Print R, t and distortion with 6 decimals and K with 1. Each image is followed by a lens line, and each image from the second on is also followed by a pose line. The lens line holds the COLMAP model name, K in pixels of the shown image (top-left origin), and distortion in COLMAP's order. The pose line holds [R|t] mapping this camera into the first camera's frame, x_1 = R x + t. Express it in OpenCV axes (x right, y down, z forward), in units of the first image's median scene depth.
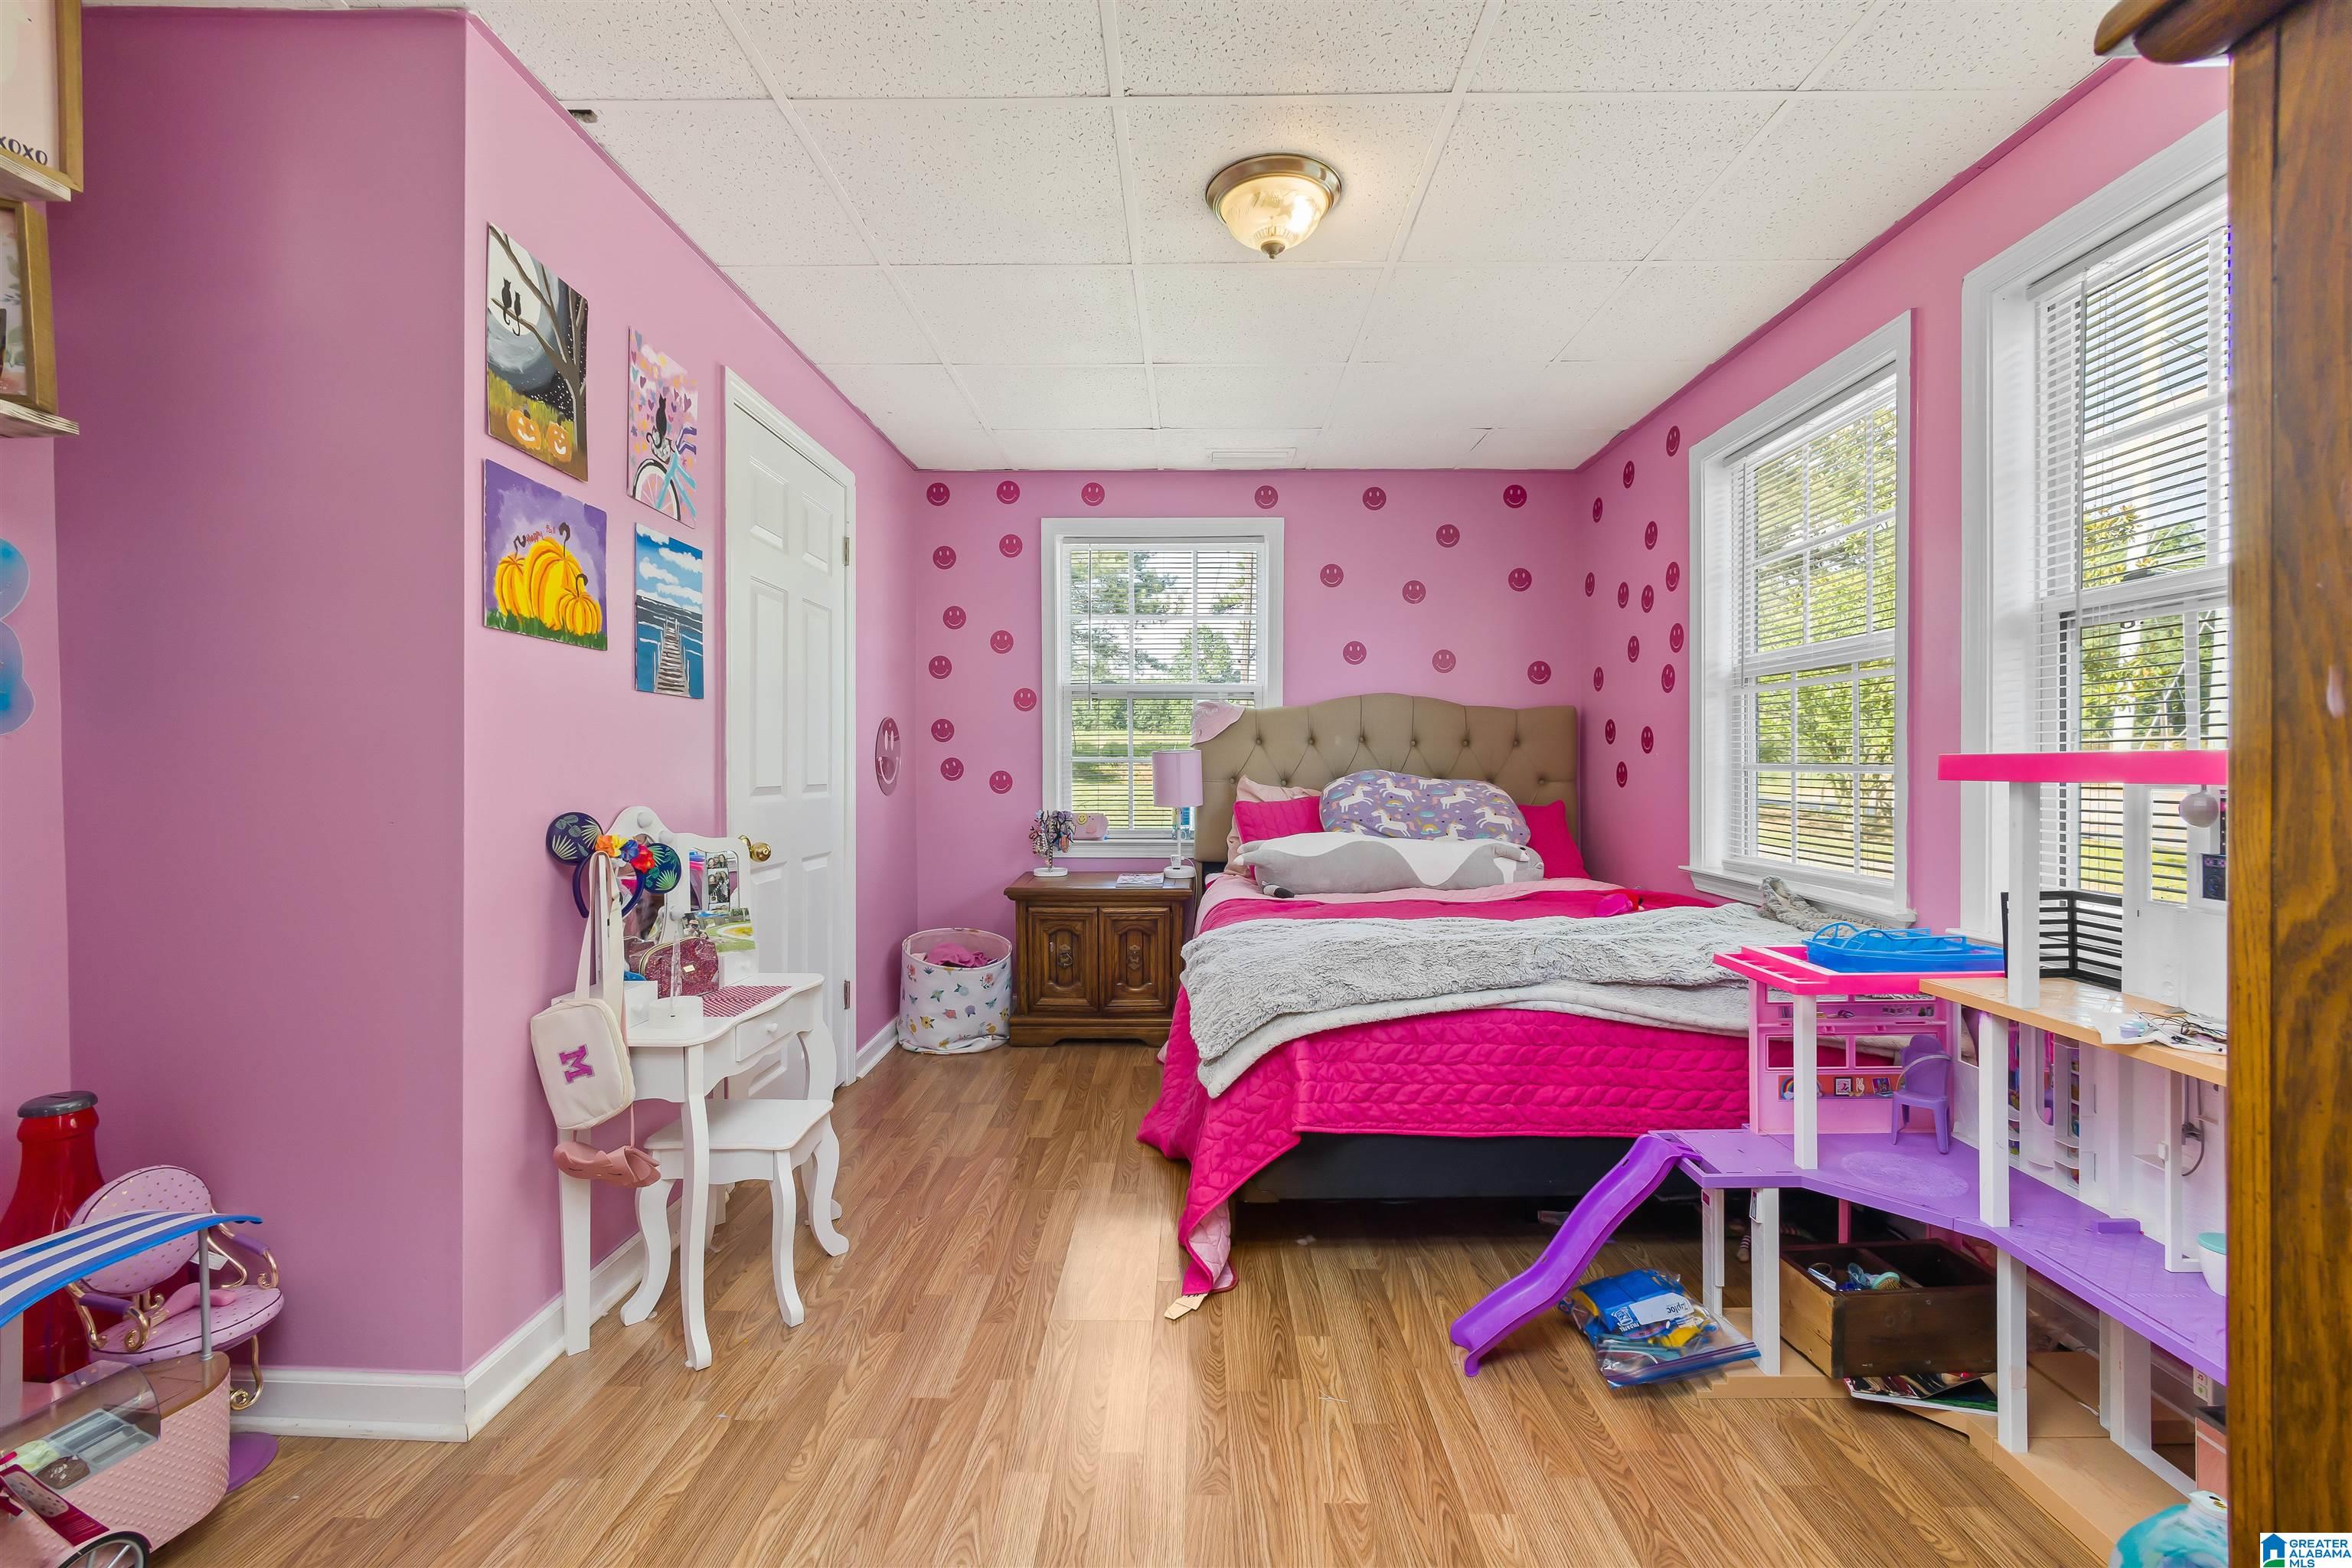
lens RADIAL K [[1697.5, 0, 1171.9], [0, 1697.5, 775.6], [0, 0, 1]] dist [0.002829, 0.001534]
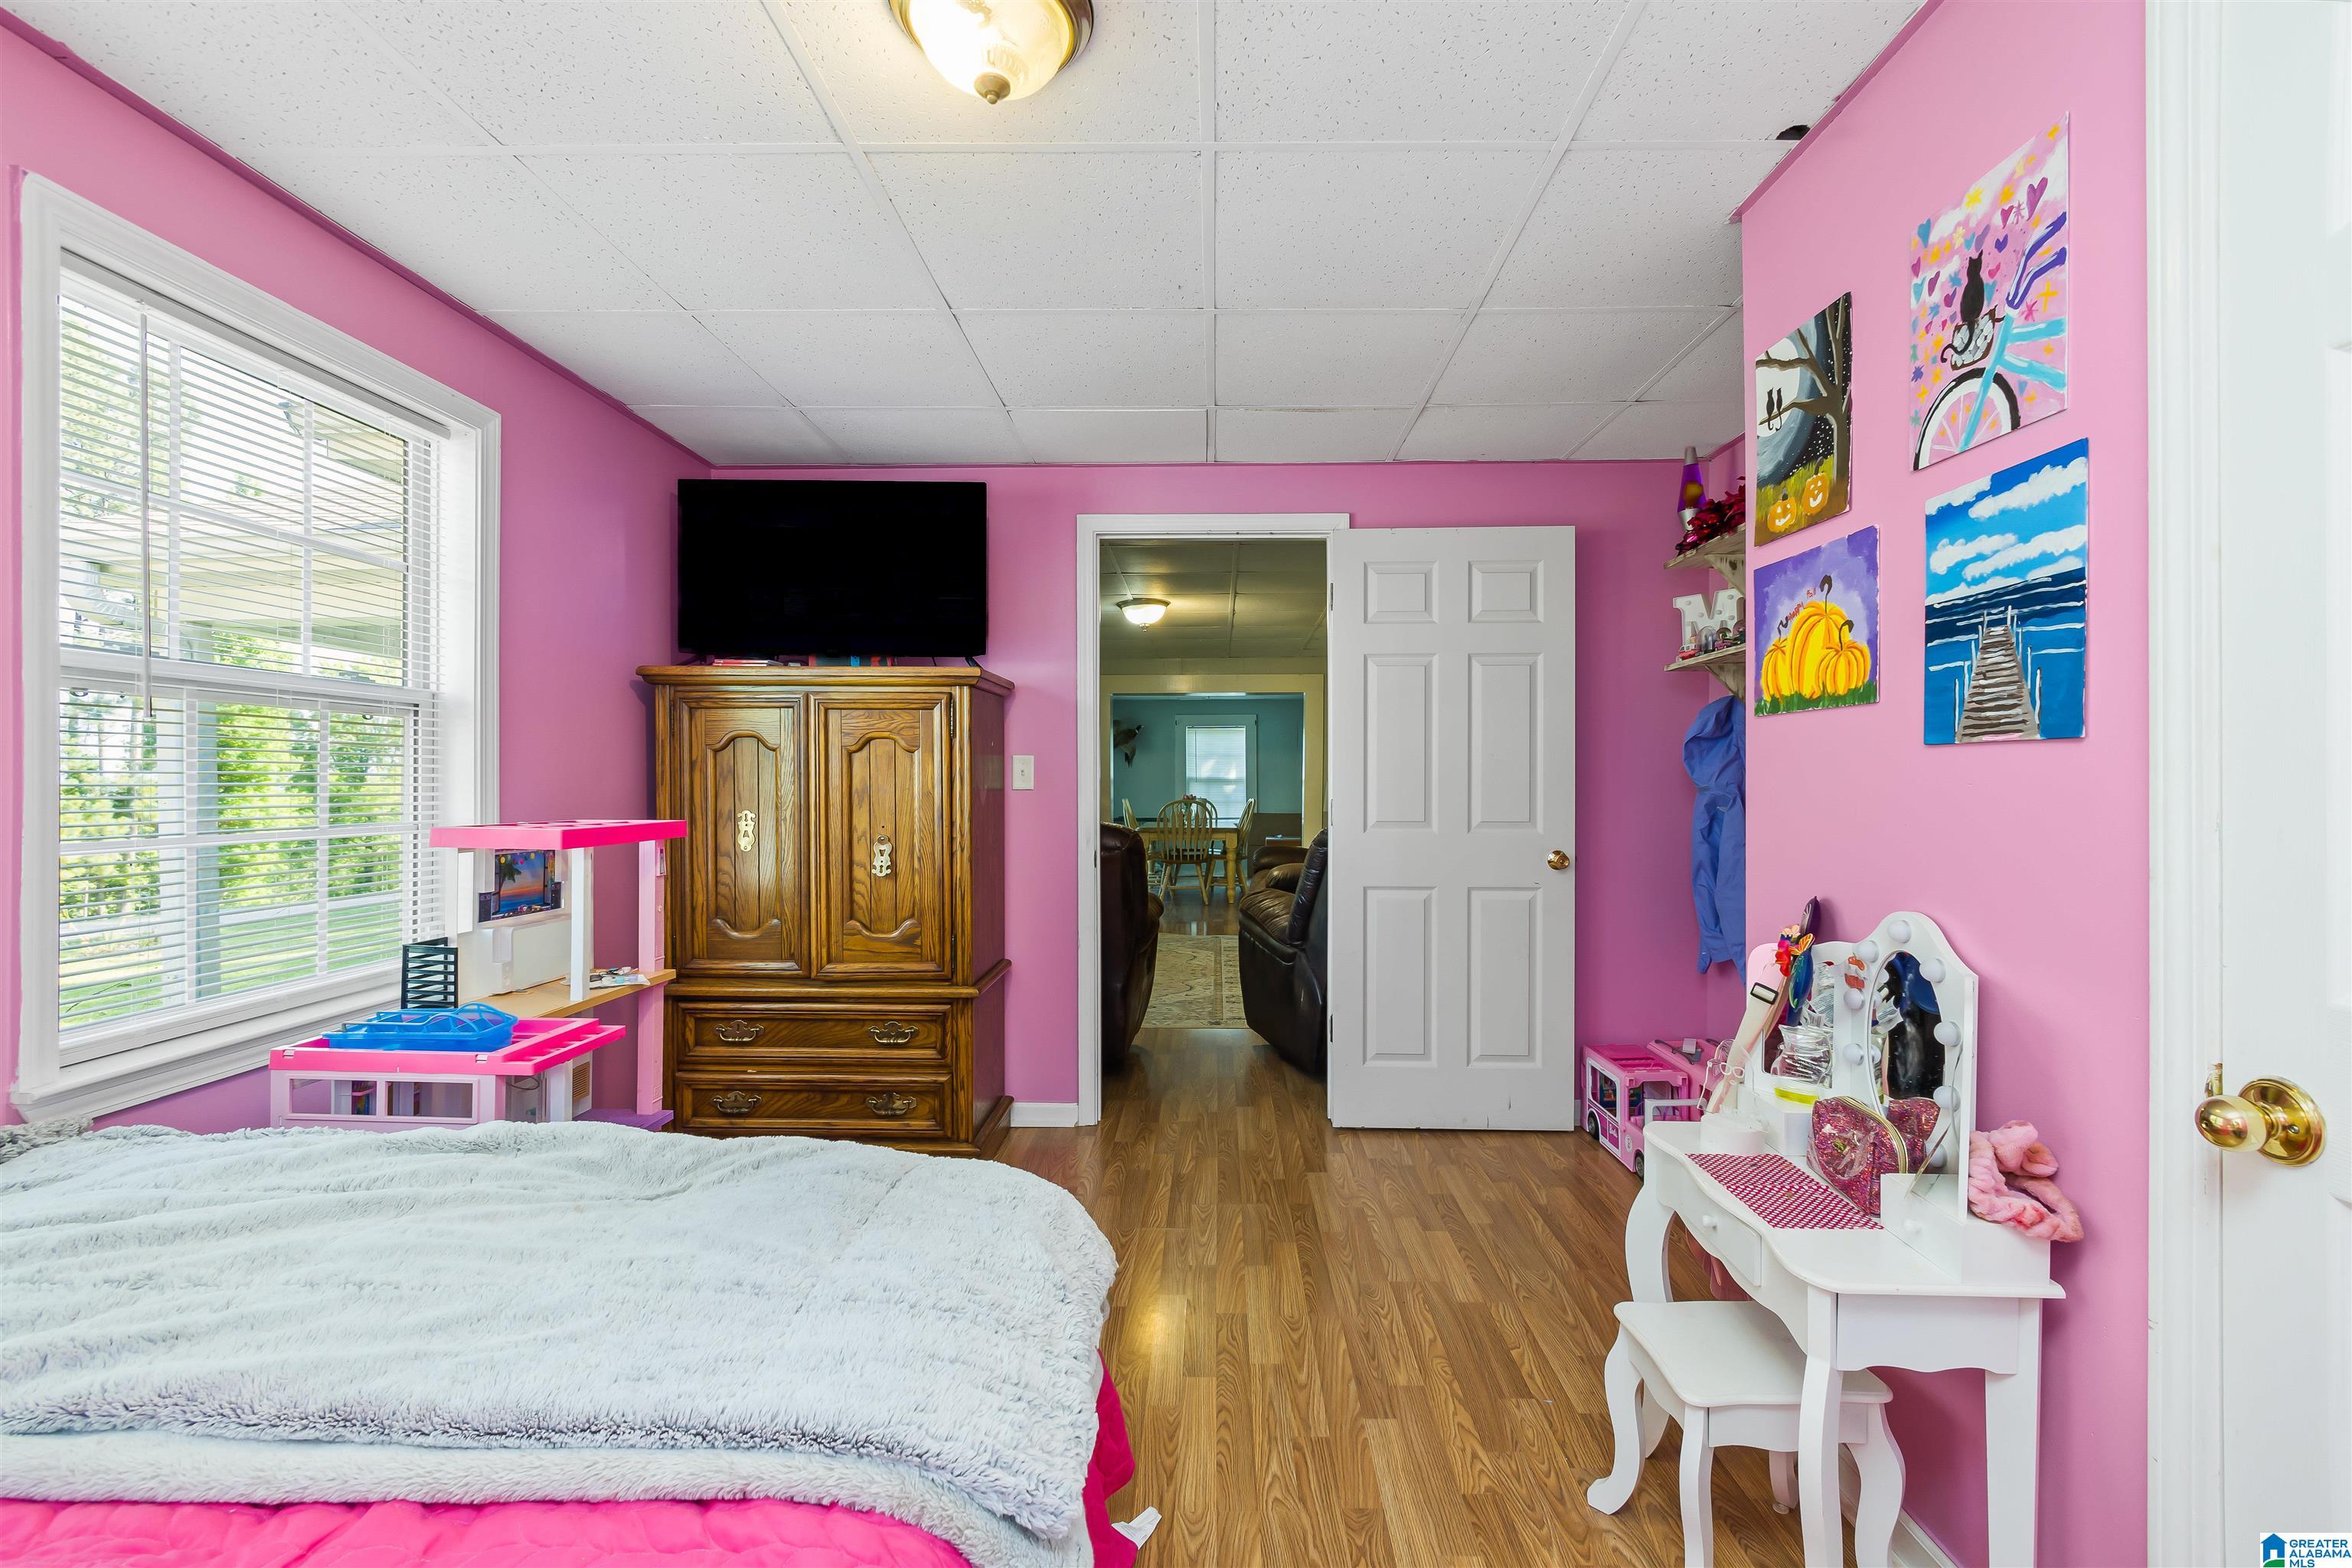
lens RADIAL K [[1697.5, 0, 1172.7], [0, 1697.5, 792.0], [0, 0, 1]] dist [0.002829, 0.001534]
pose [[-0.999893, 0.000959, 0.014613, -0.023825], [0.001143, 0.999920, 0.012608, -0.044803], [-0.014599, 0.012623, -0.999814, 1.865378]]
